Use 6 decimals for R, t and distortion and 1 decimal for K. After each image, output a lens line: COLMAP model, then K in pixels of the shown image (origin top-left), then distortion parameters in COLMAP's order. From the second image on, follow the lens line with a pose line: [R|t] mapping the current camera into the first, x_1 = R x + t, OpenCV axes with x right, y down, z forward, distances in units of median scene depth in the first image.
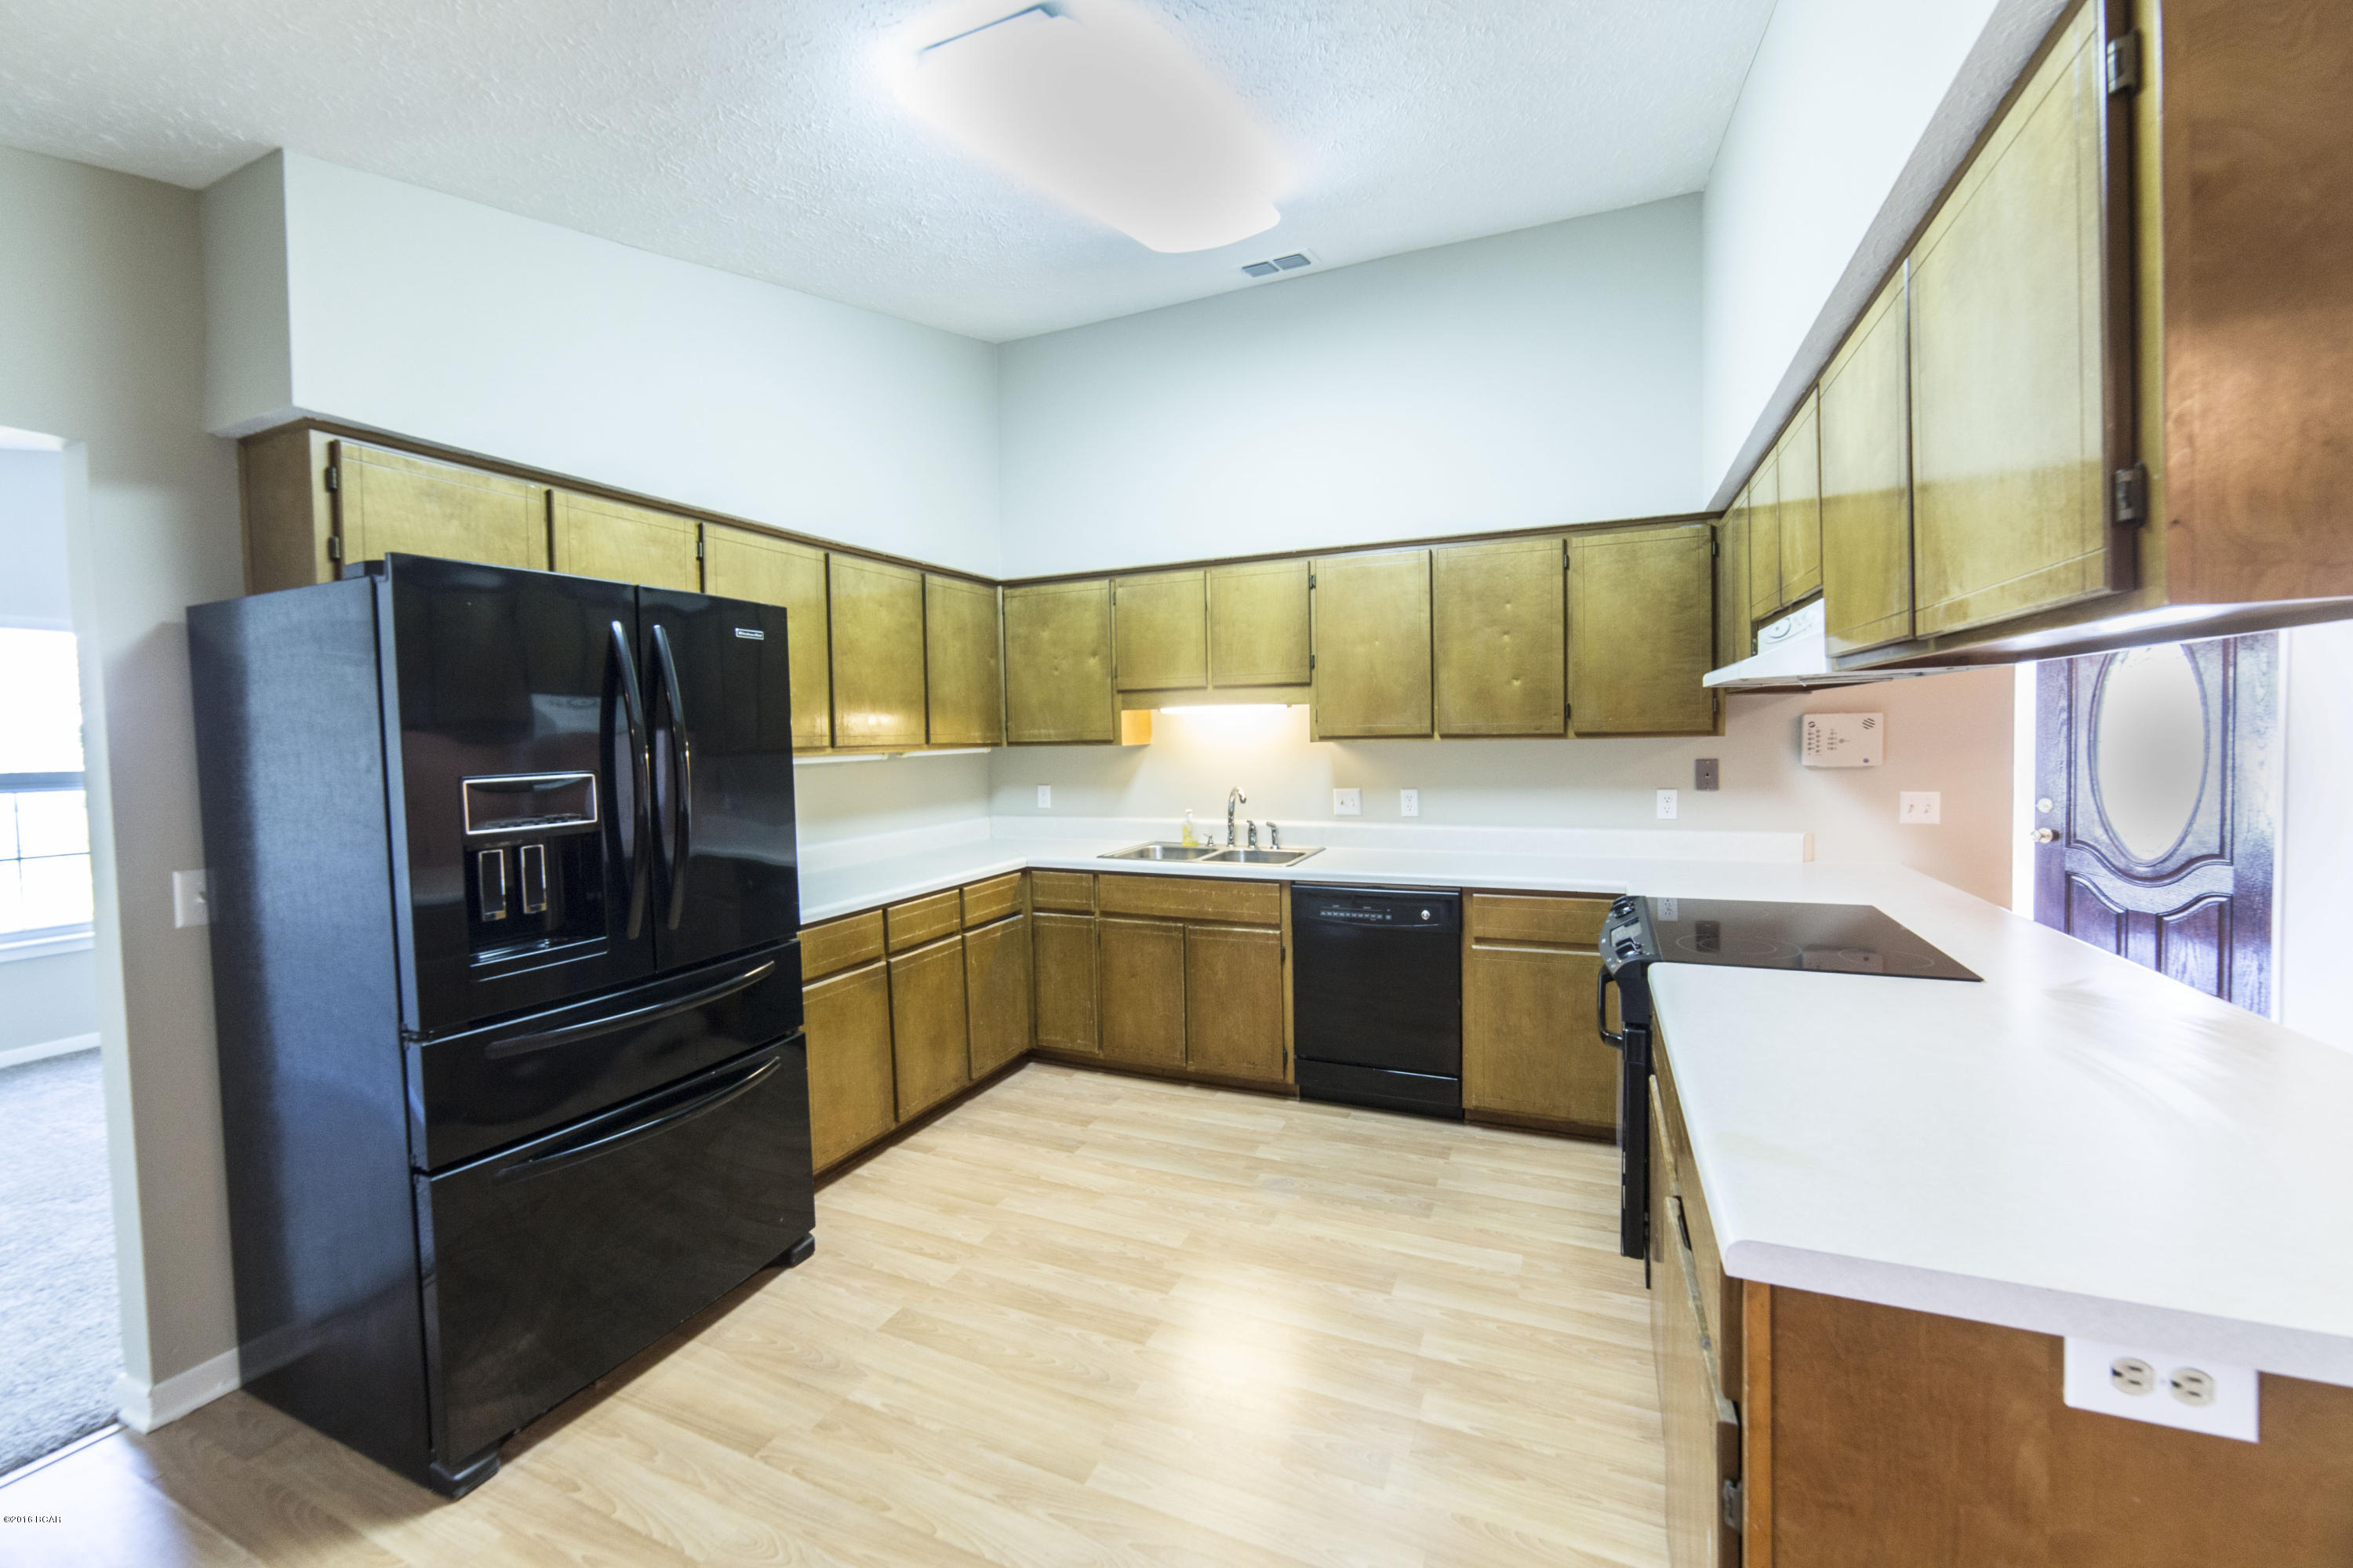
lens RADIAL K [[926.3, 0, 1183.3], [0, 926.3, 762.5], [0, 0, 1]] dist [-0.025000, 0.008660]
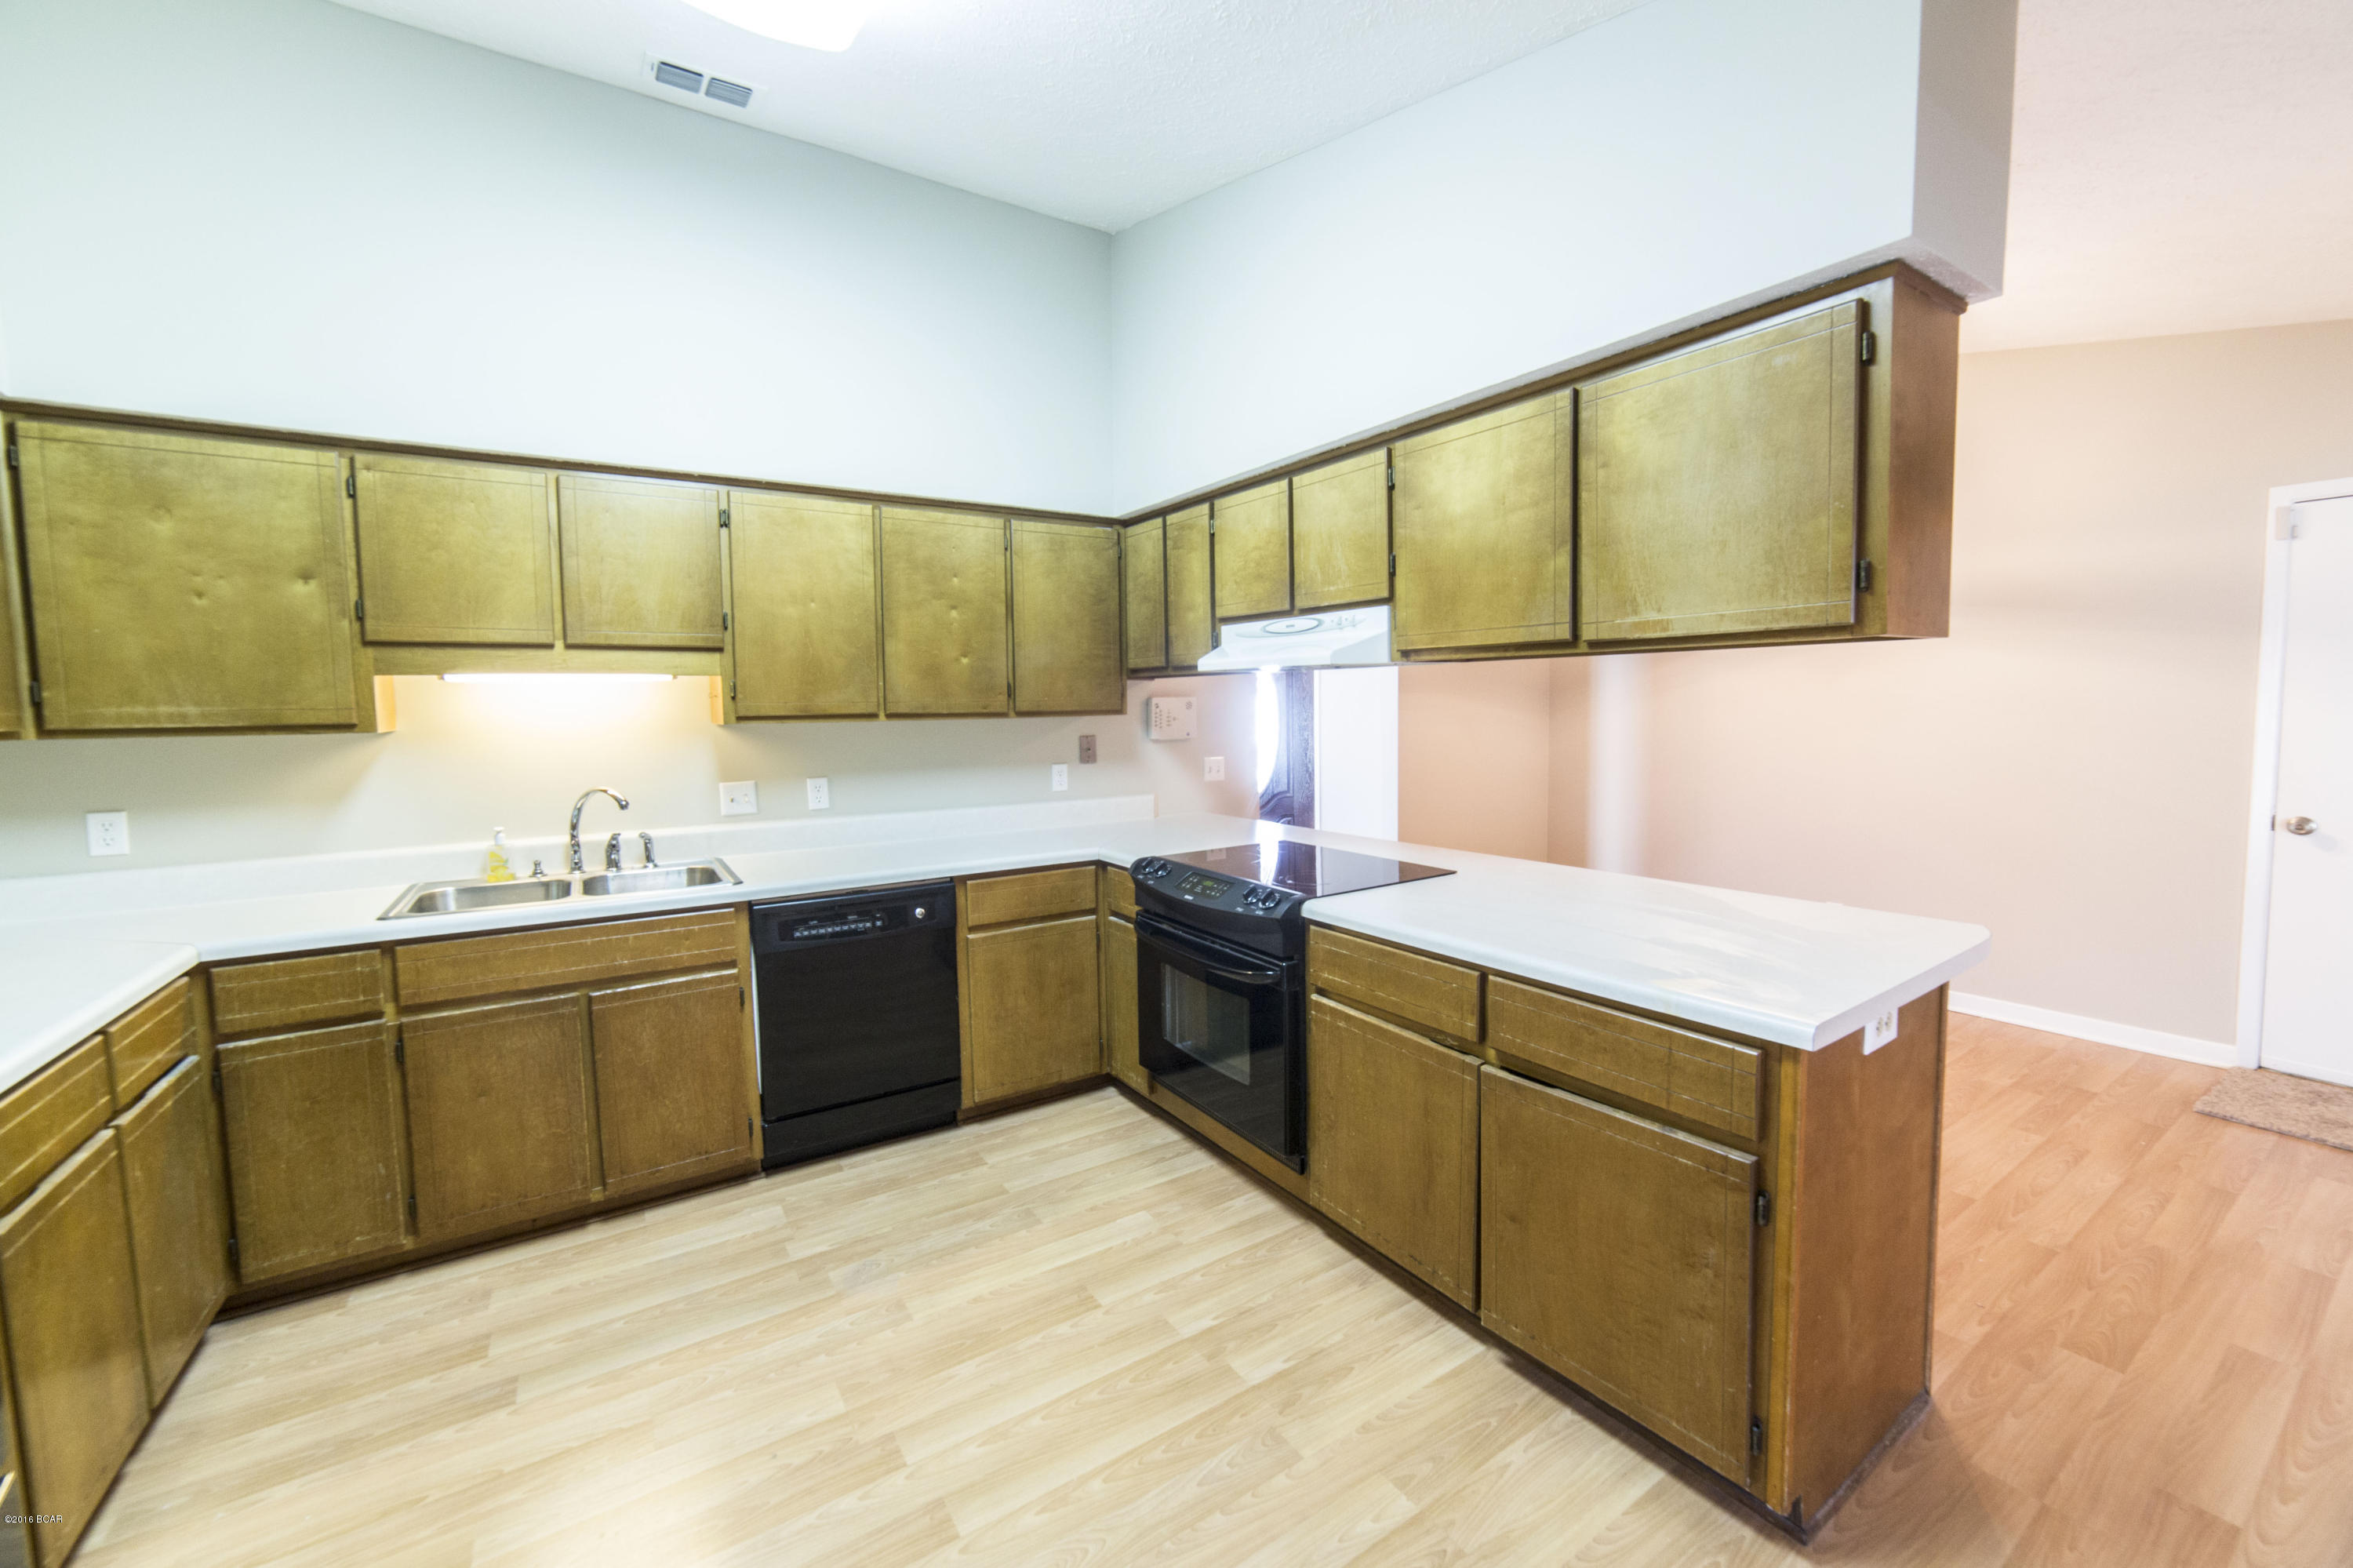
lens RADIAL K [[926.3, 0, 1188.6], [0, 926.3, 761.4], [0, 0, 1]] dist [-0.025000, 0.008660]
pose [[0.549867, -0.040222, 0.834283, -0.320554], [0.030649, 0.999139, 0.027970, -0.000005], [-0.834690, 0.010190, 0.550626, 0.265691]]
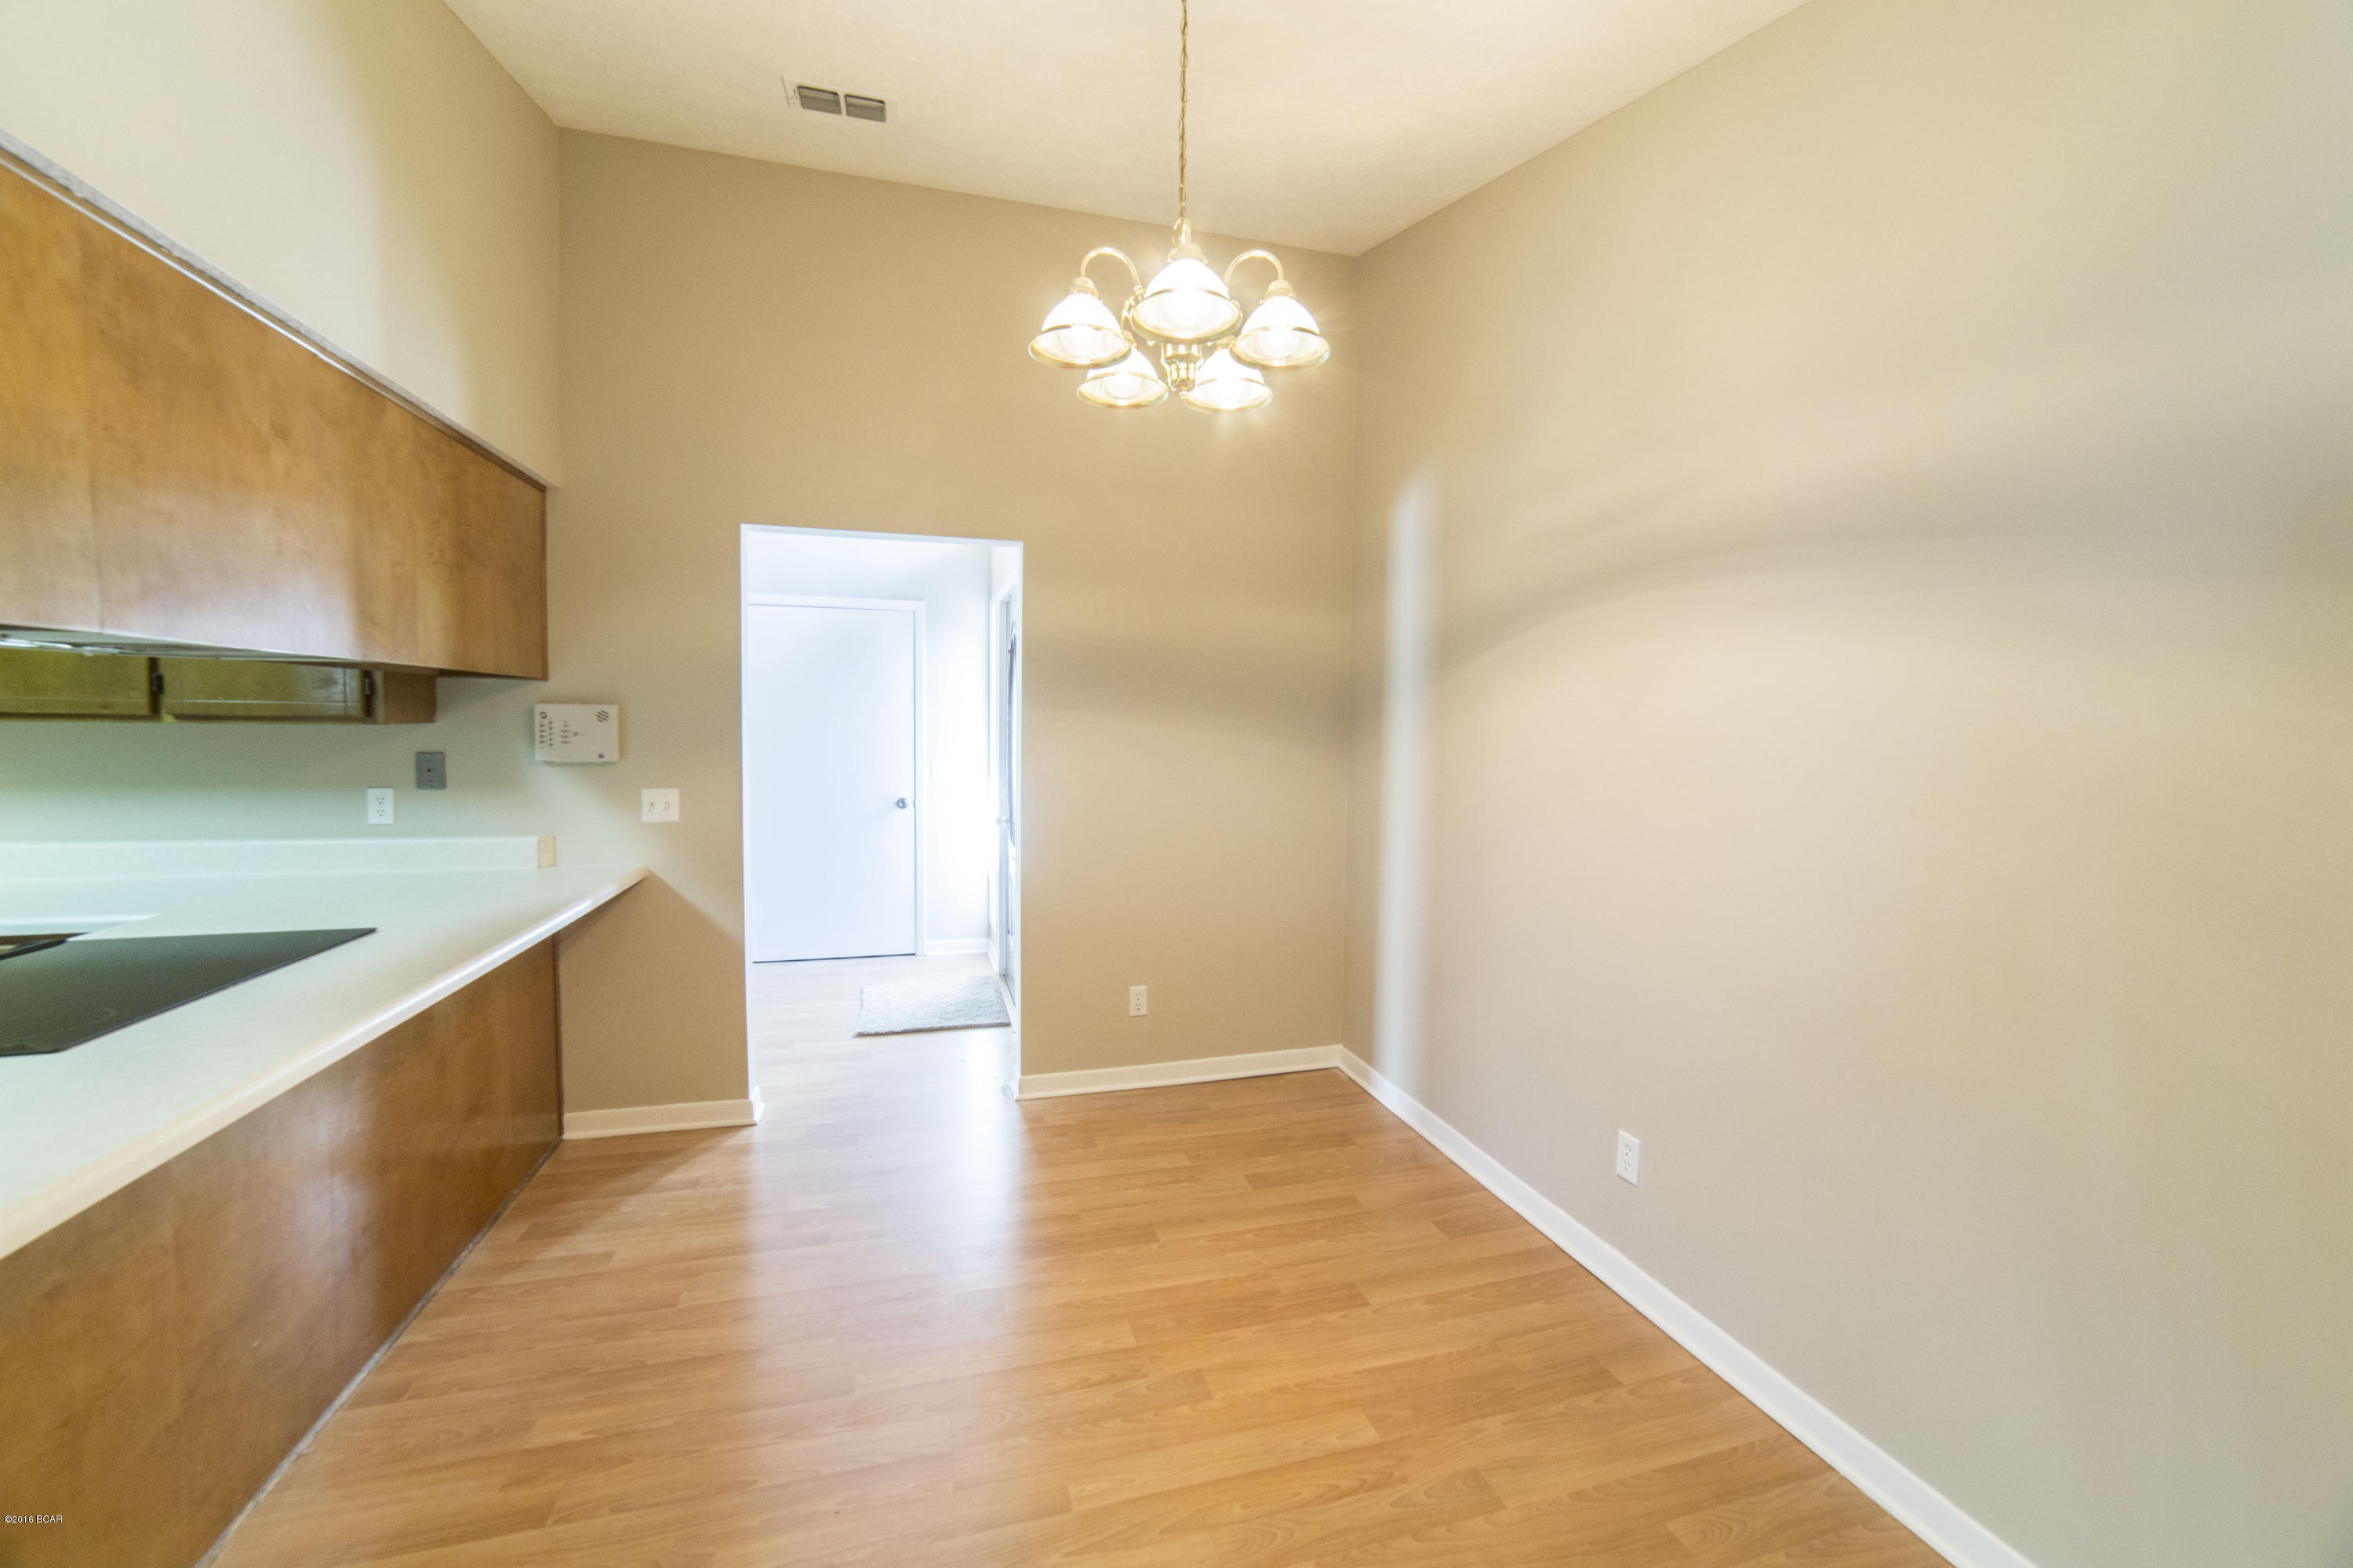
lens RADIAL K [[898.0, 0, 1177.8], [0, 898.0, 819.0], [0, 0, 1]] dist [-0.012586, -0.000046]
pose [[0.773991, -0.031298, 0.632422, 0.584676], [-0.016430, 0.997449, 0.069471, -0.010536], [-0.632983, -0.064161, 0.771502, -0.070629]]
